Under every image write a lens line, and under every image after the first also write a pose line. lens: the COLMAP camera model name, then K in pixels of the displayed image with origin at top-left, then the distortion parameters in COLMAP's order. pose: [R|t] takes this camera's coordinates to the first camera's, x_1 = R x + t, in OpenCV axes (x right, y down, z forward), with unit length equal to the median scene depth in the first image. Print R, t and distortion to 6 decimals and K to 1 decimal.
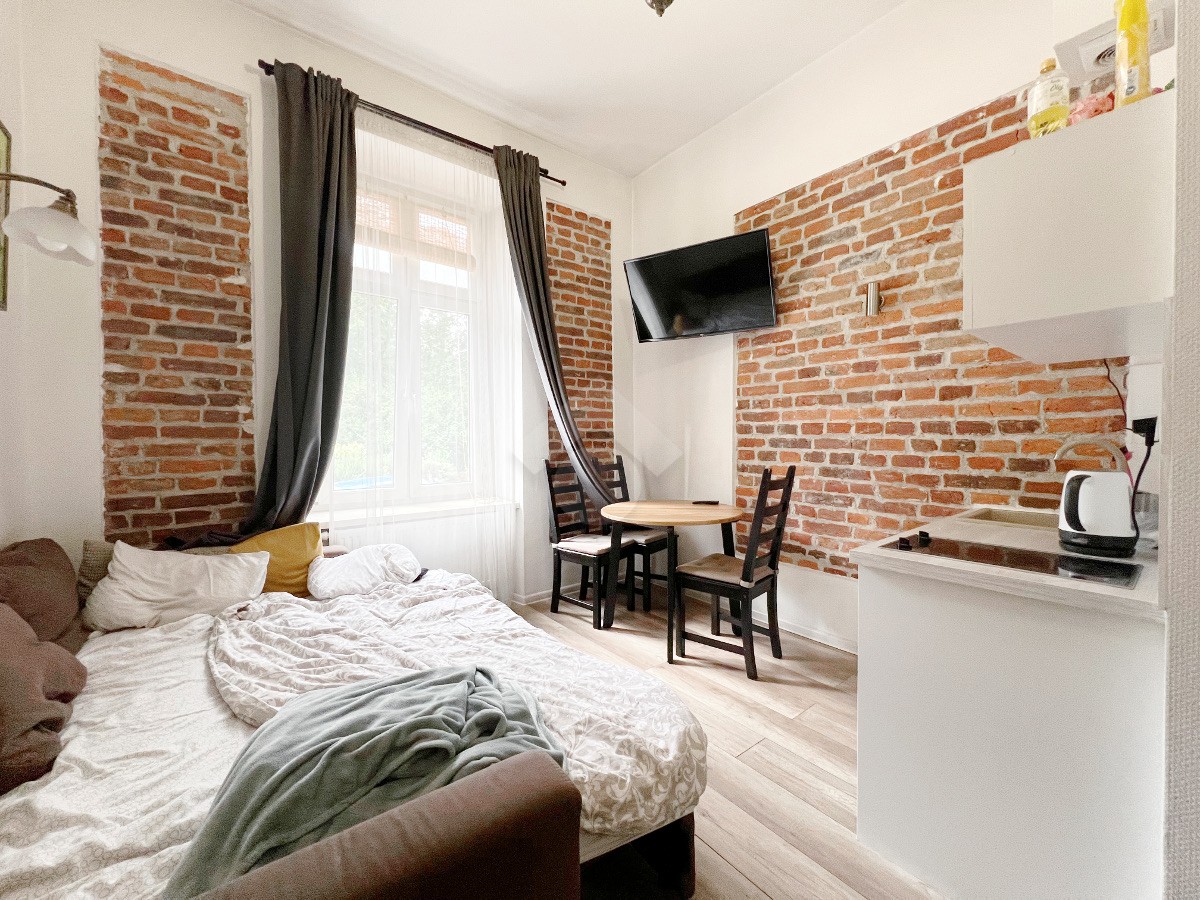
lens RADIAL K [[483.4, 0, 599.9], [0, 483.4, 446.6], [0, 0, 1]] dist [-0.003660, 0.000447]
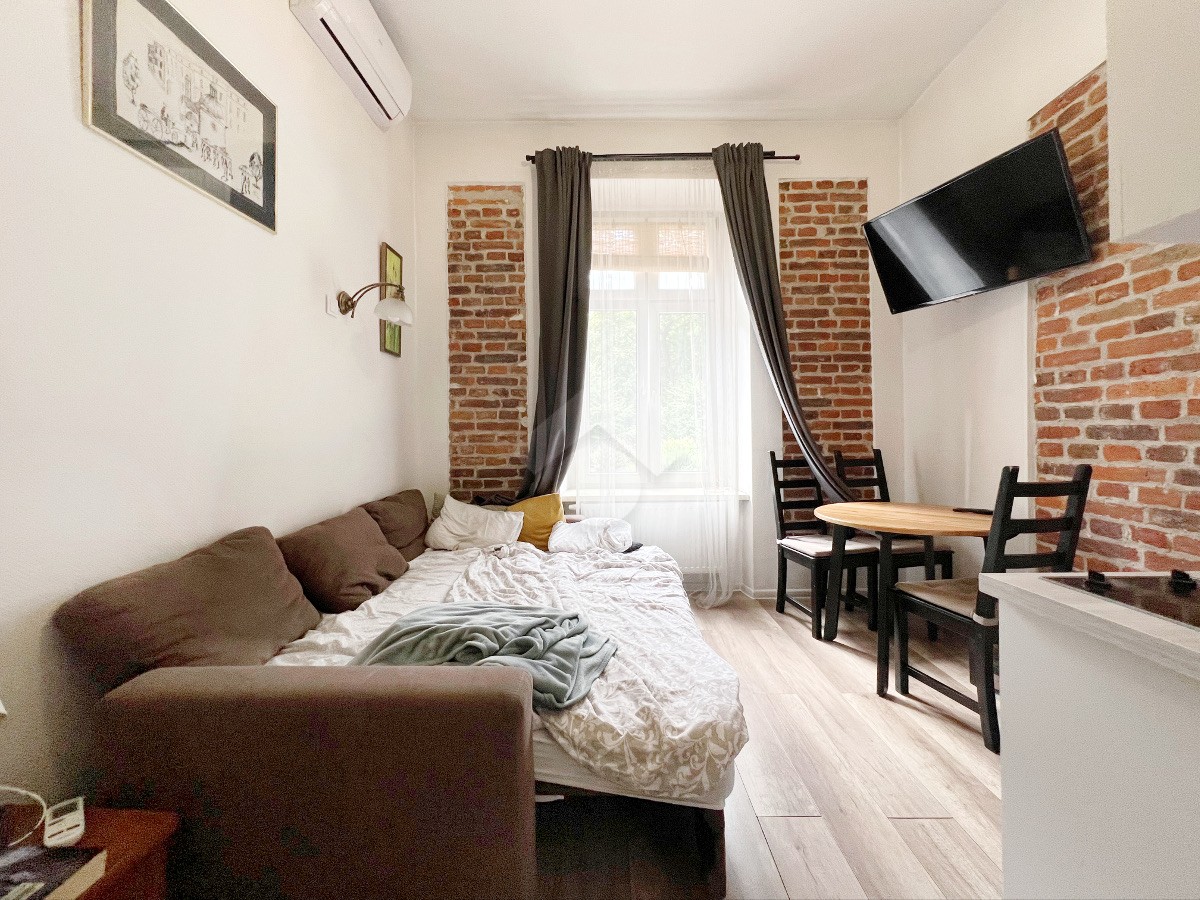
lens RADIAL K [[483.4, 0, 603.8], [0, 483.4, 439.3], [0, 0, 1]] dist [-0.003660, 0.000447]
pose [[0.789123, 0.002871, -0.614228, 0.233738], [-0.006492, 0.999972, -0.003665, 0.009225], [0.614200, 0.006880, 0.789120, 0.037431]]
